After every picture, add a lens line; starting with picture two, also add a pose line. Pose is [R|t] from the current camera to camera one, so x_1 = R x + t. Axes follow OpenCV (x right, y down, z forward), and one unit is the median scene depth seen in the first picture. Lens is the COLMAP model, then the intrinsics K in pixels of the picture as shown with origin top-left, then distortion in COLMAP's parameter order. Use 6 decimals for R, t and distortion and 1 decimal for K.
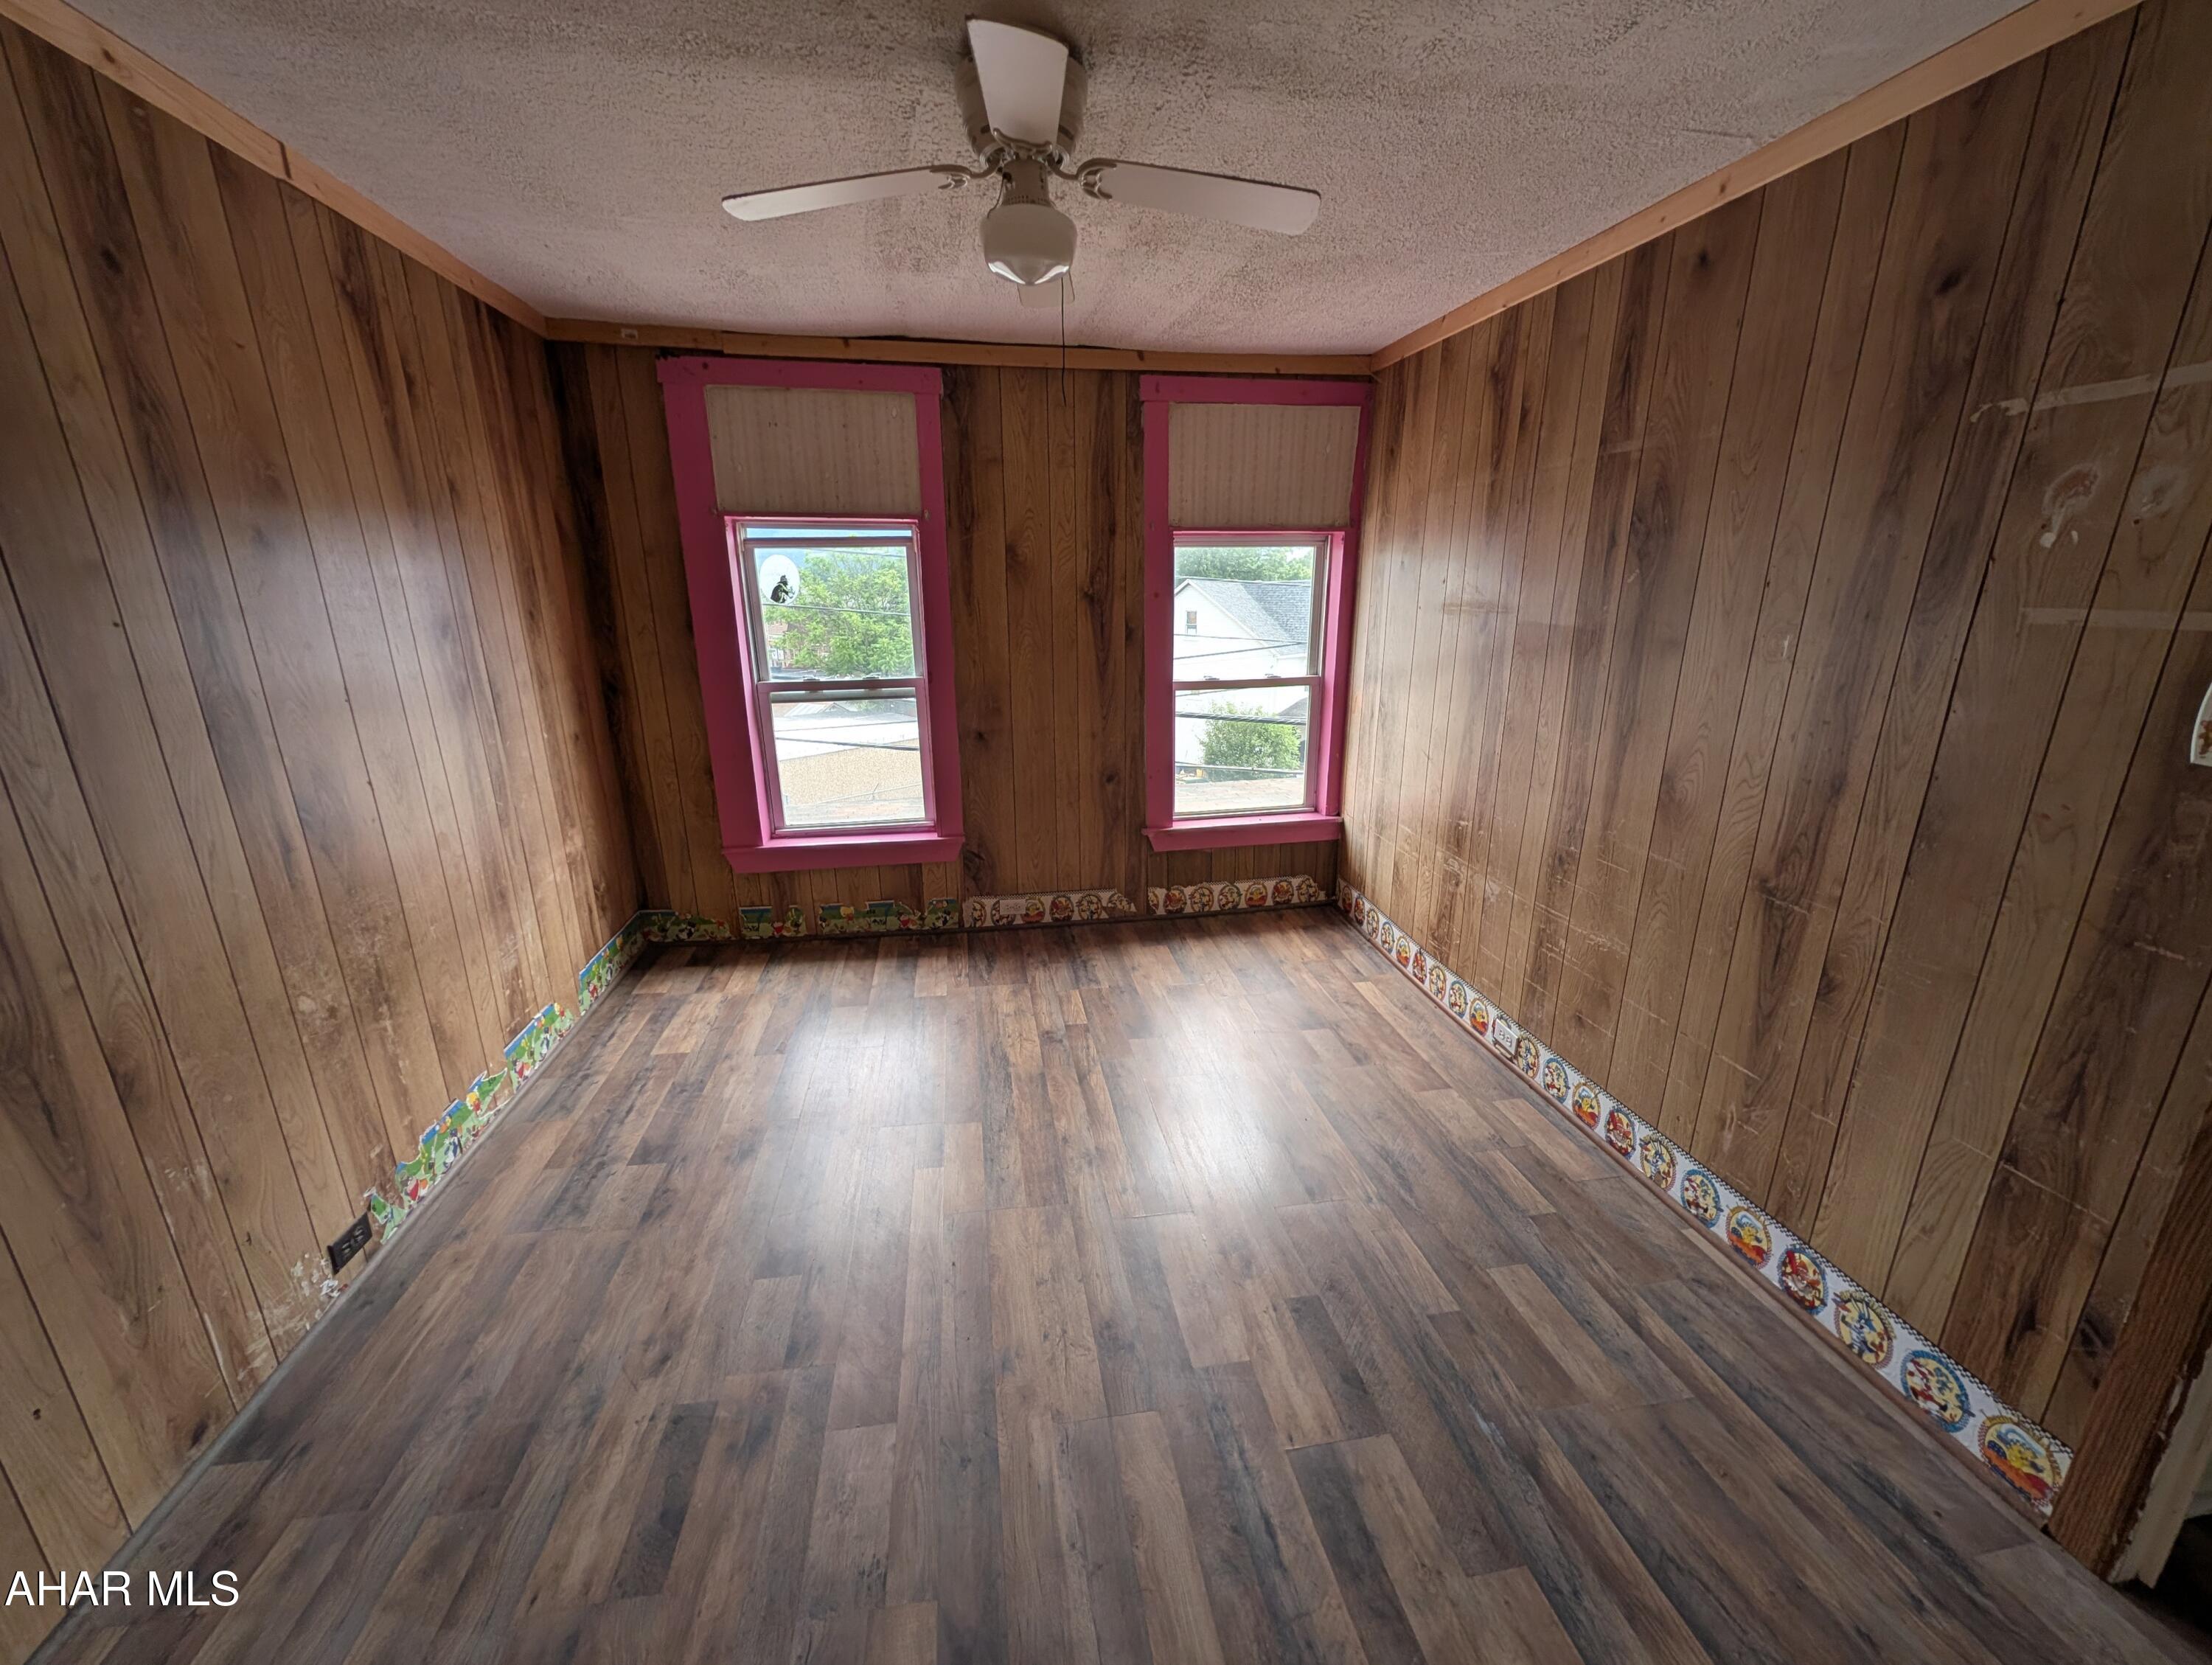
lens RADIAL K [[852.0, 0, 1114.3], [0, 852.0, 834.5], [0, 0, 1]] dist [0.000342, 0.000492]
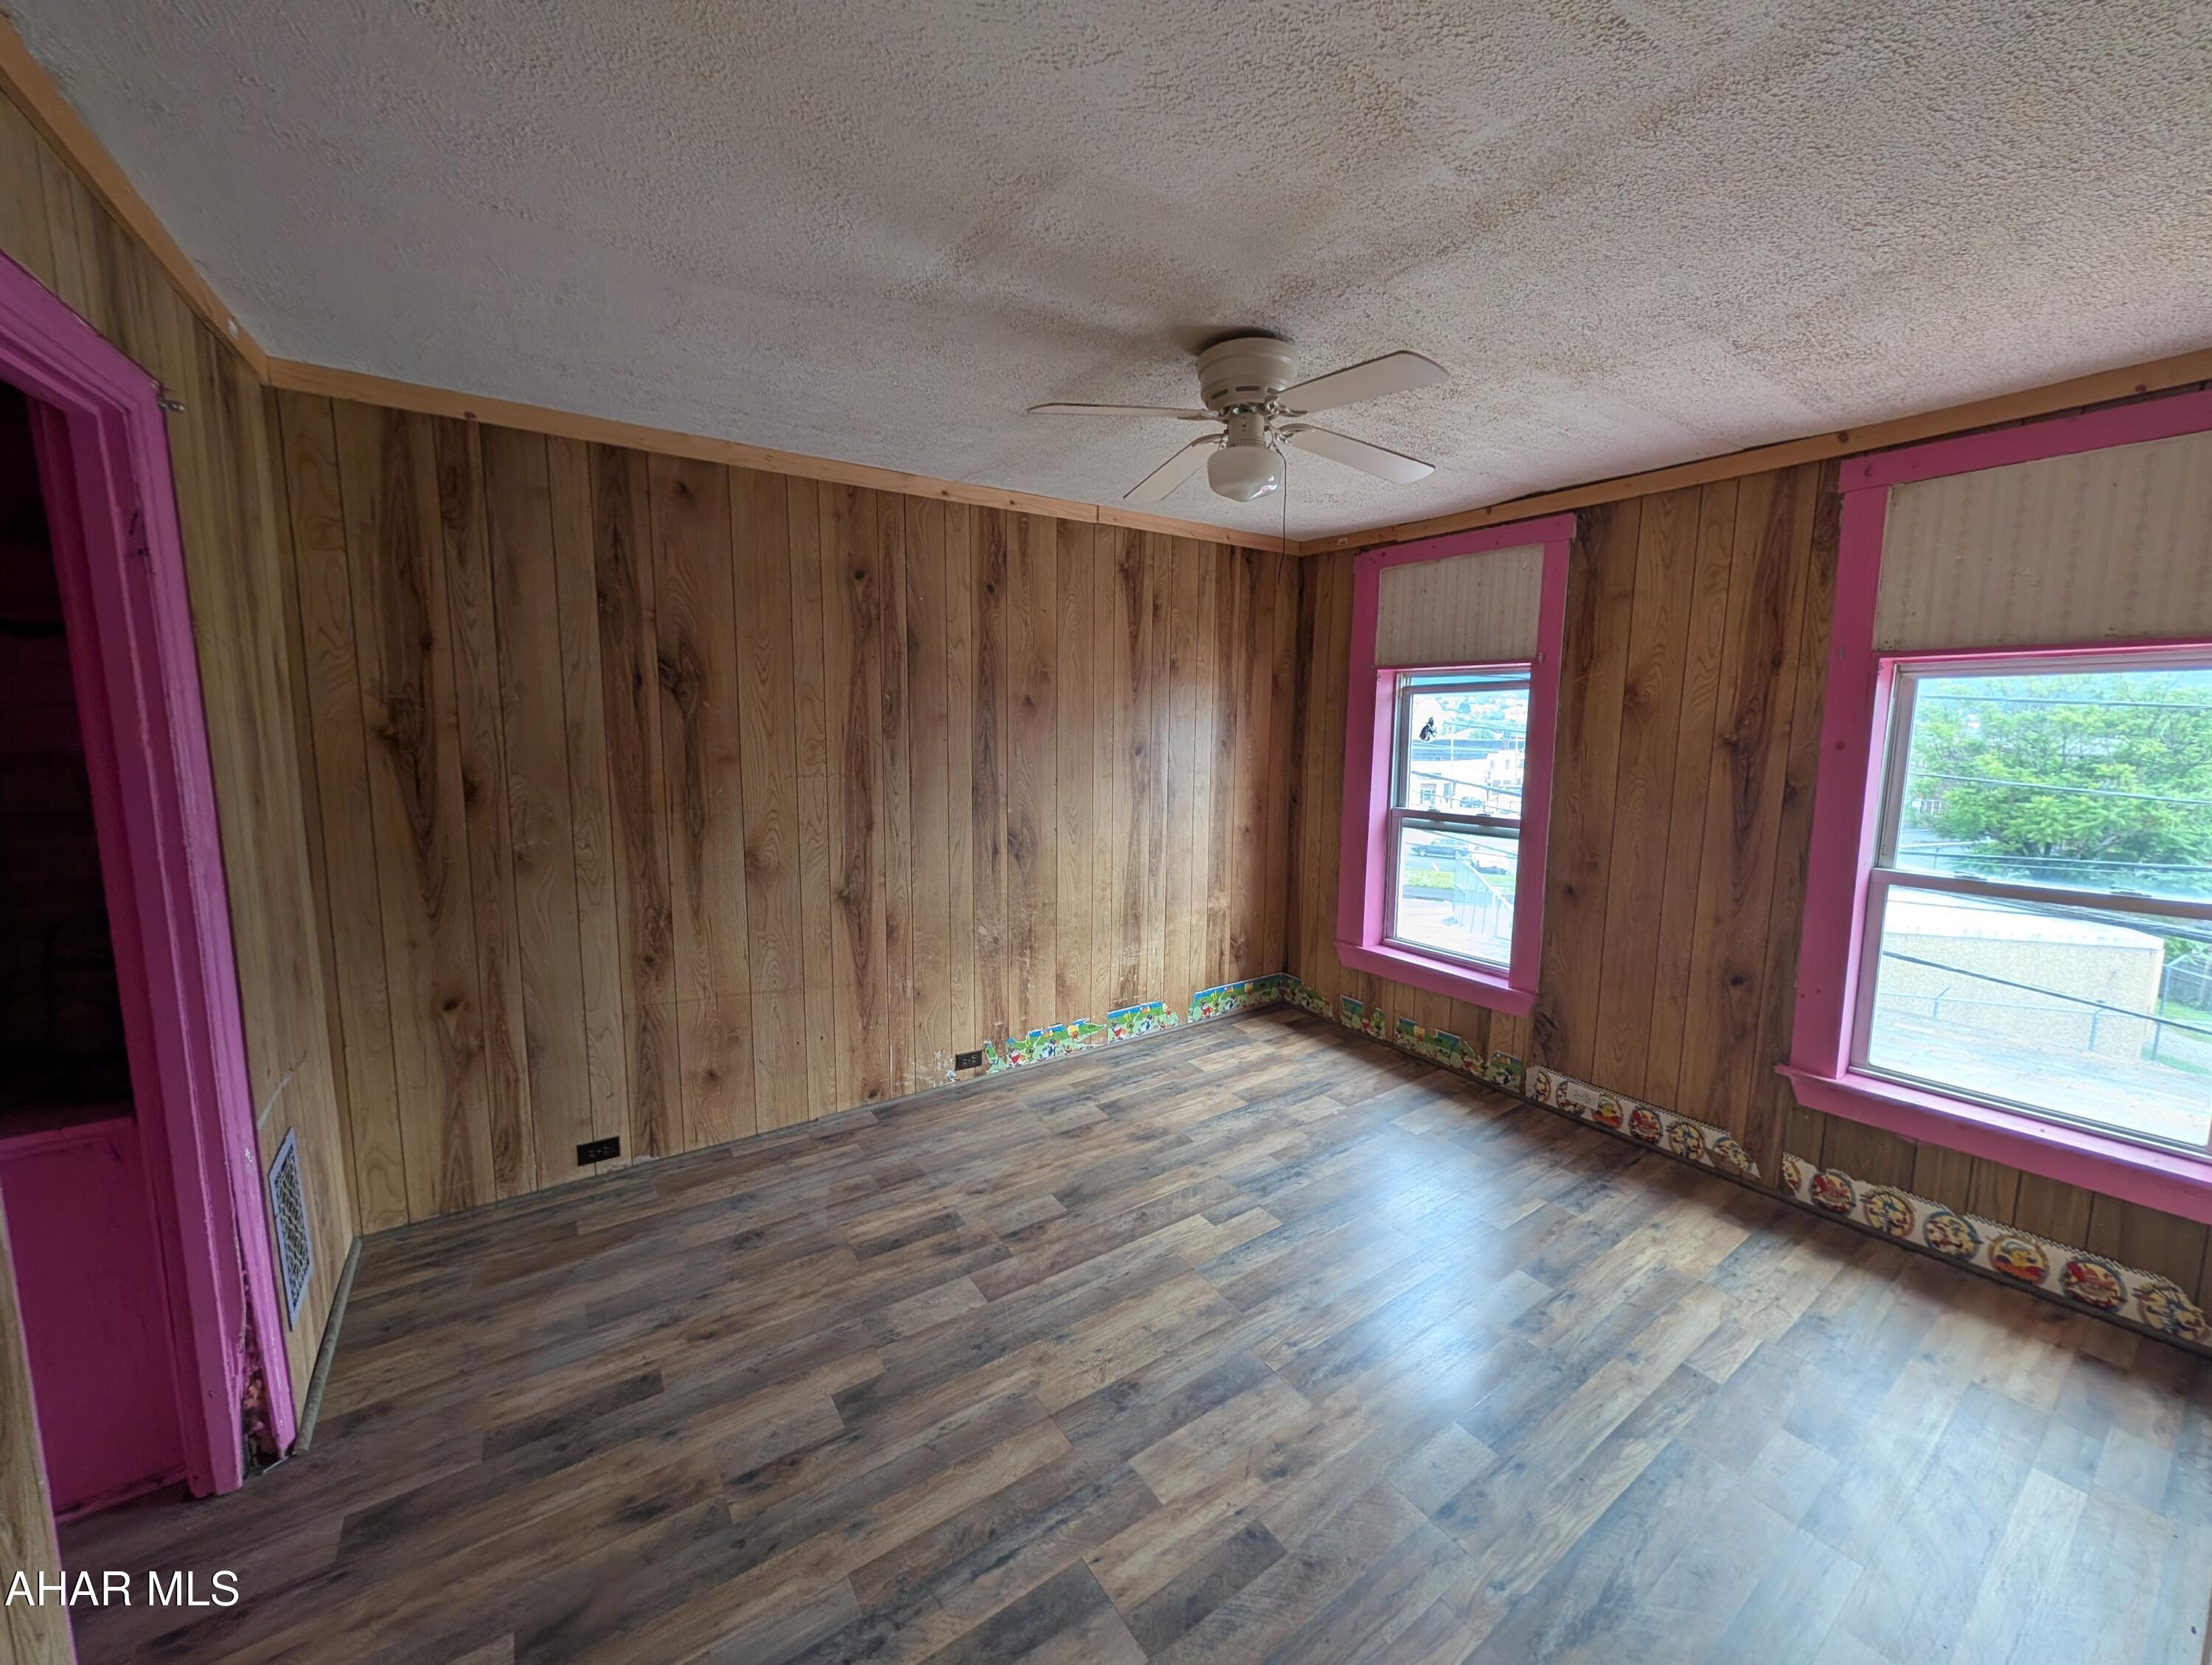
lens RADIAL K [[852.0, 0, 1098.8], [0, 852.0, 835.7], [0, 0, 1]] dist [0.000342, 0.000492]
pose [[0.411111, 0.129895, -0.902283, 0.503851], [-0.262359, 0.964776, 0.019352, -0.066915], [0.873015, 0.228766, 0.430709, 0.189142]]
